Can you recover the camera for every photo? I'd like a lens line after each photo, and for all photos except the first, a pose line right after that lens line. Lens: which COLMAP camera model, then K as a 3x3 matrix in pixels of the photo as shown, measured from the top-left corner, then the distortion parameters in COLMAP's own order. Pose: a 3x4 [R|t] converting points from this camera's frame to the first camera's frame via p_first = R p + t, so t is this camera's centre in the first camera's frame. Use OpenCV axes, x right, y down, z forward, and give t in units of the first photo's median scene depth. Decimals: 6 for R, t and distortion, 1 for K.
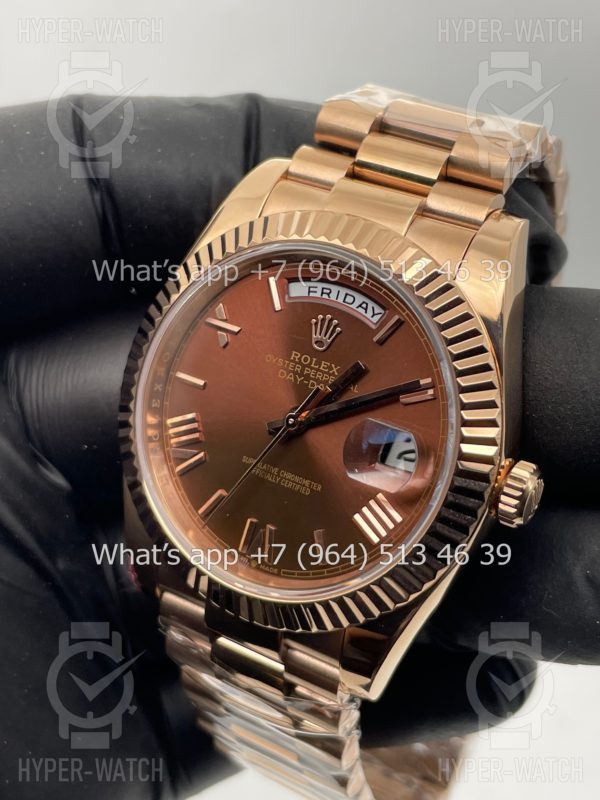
lens RADIAL K [[1294.5, 0, 300.0], [0, 1294.5, 400.0], [0, 0, 1]] dist [0.216897, 0.001091]
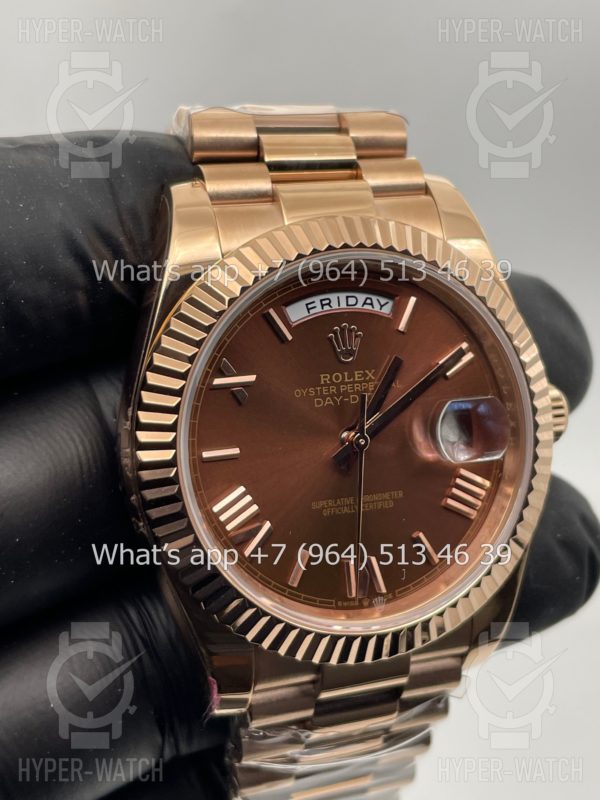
lens RADIAL K [[1294.5, 0, 300.0], [0, 1294.5, 400.0], [0, 0, 1]] dist [0.216897, 0.001091]
pose [[0.638501, -0.377021, 0.670948, -0.649001], [0.354662, 0.917846, 0.178249, -0.193419], [-0.683031, 0.124148, 0.719761, 0.349861]]
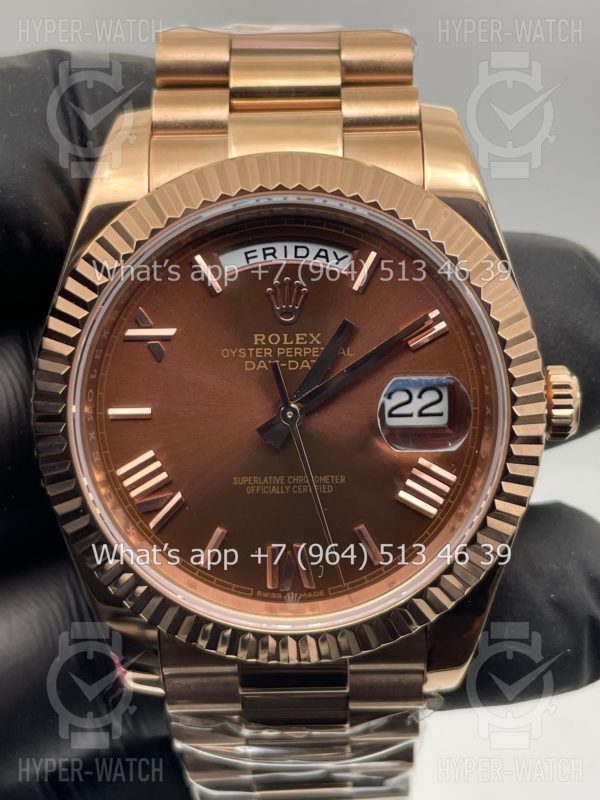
lens RADIAL K [[1294.5, 0, 300.0], [0, 1294.5, 400.0], [0, 0, 1]] dist [0.216897, 0.001091]
pose [[0.860134, -0.334993, 0.384642, -0.310649], [0.320436, 0.941599, 0.103501, -0.074762], [-0.396851, 0.034229, 0.917245, 0.246143]]
